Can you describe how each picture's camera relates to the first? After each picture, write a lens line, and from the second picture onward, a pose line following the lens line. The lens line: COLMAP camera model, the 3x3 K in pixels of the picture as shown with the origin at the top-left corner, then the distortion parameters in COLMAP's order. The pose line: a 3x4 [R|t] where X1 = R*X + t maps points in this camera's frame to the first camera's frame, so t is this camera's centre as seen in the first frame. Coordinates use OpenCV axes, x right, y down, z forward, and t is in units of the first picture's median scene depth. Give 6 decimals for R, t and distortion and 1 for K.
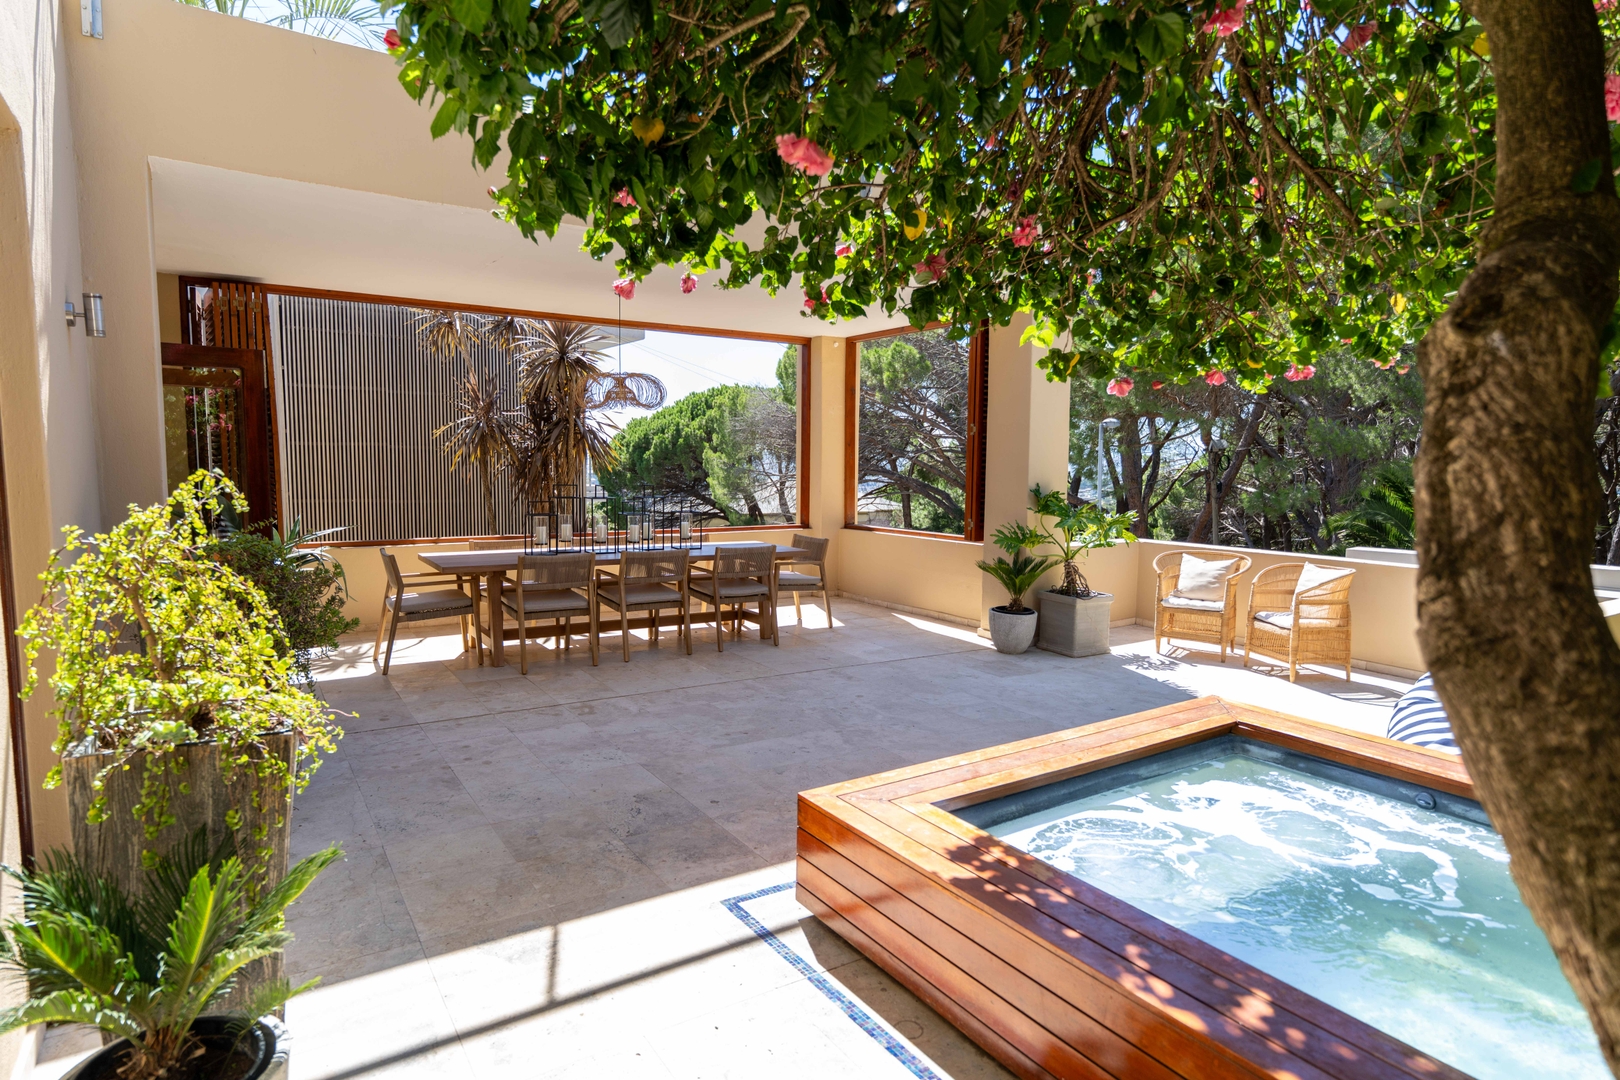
lens RADIAL K [[922.3, 0, 812.9], [0, 922.3, 559.4], [0, 0, 1]] dist [0.020936, 0.000449]
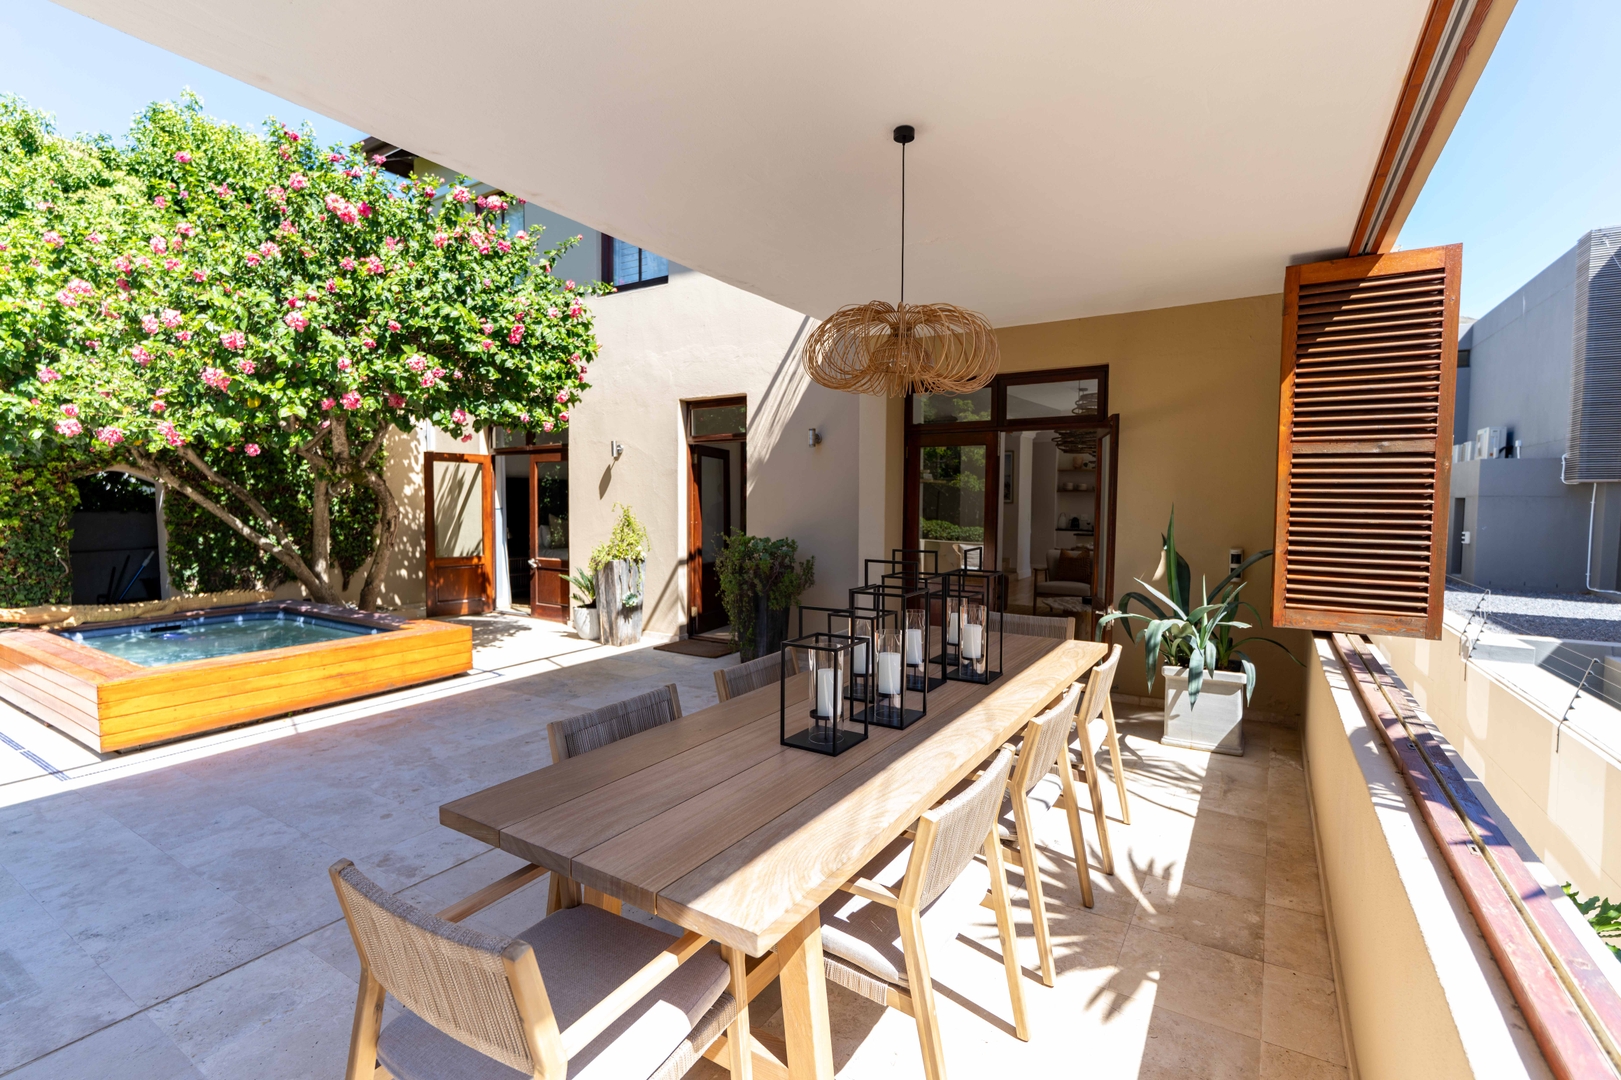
lens RADIAL K [[721.6, 0, 810.5], [0, 721.6, 540.0], [0, 0, 1]] dist [0.002375, -0.000041]
pose [[-0.908864, 0.005663, -0.417053, -0.014822], [-0.064130, 0.986121, 0.153146, -0.145729], [0.412132, 0.165934, -0.895887, 1.307957]]
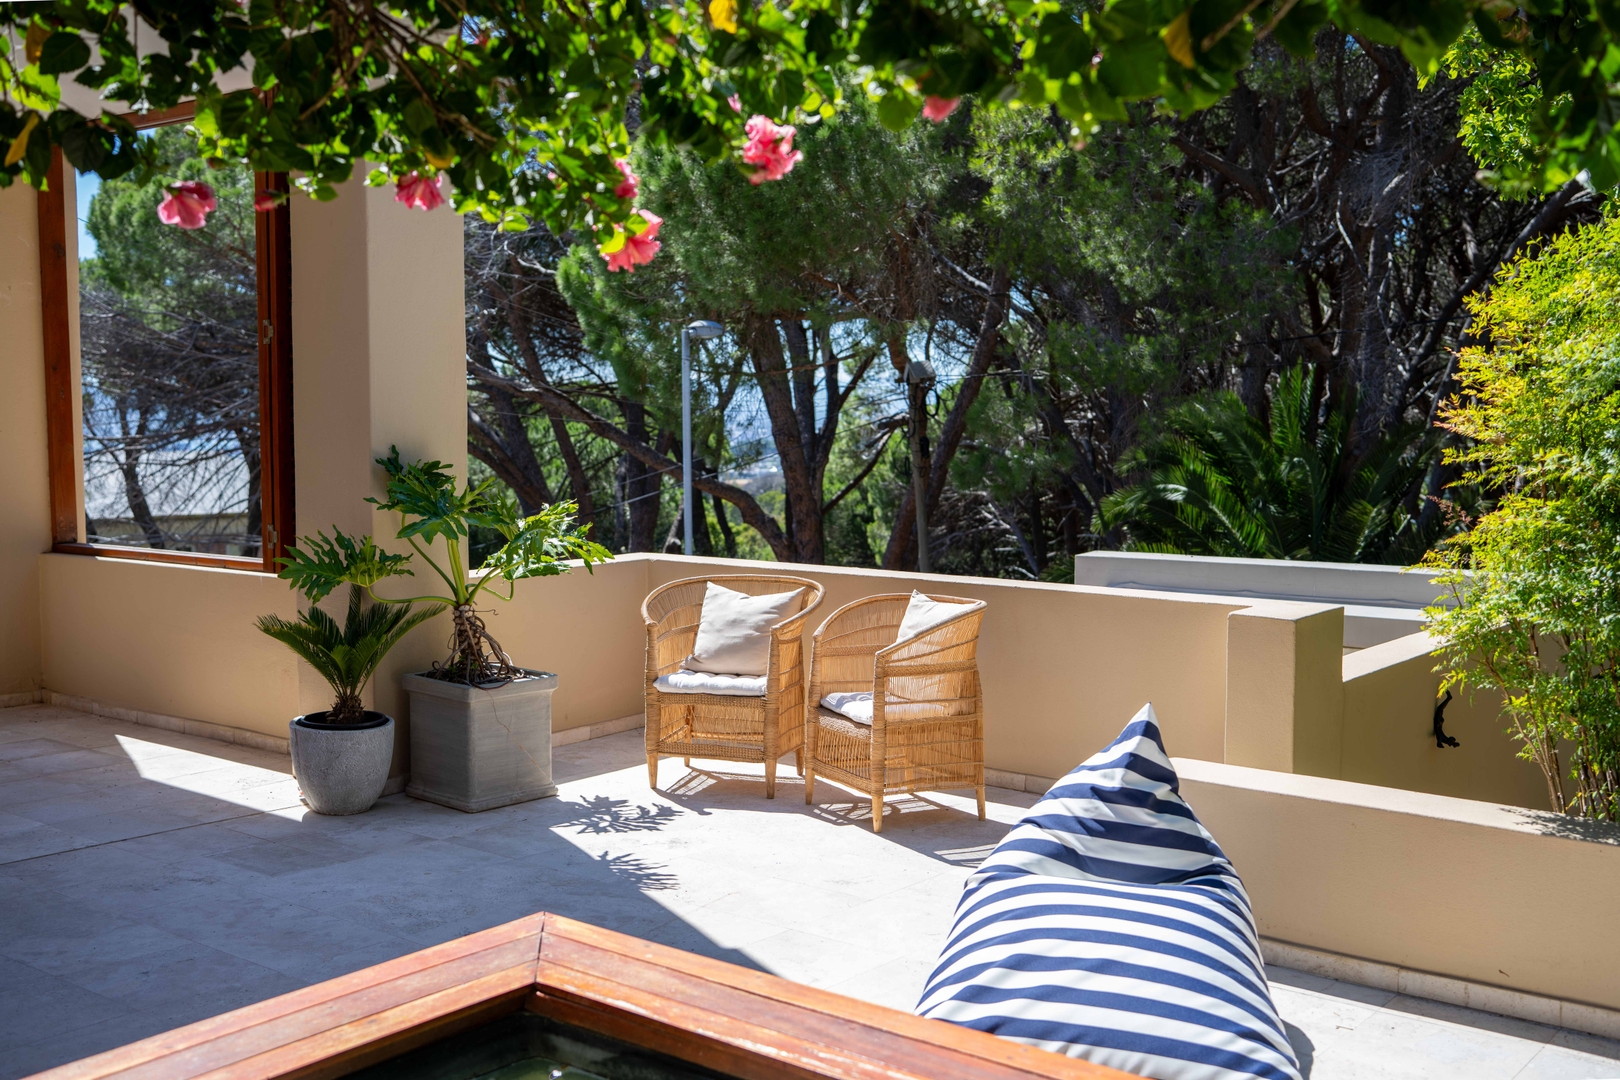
lens RADIAL K [[1761.3, 0, 810.0], [0, 1761.3, 540.0], [0, 0, 1]] dist [-0.074764, 0.314263]
pose [[0.952166, -0.034282, 0.303651, 0.178585], [0.043630, 0.998758, -0.024052, -0.003696], [-0.302449, 0.036150, 0.952480, 0.089765]]
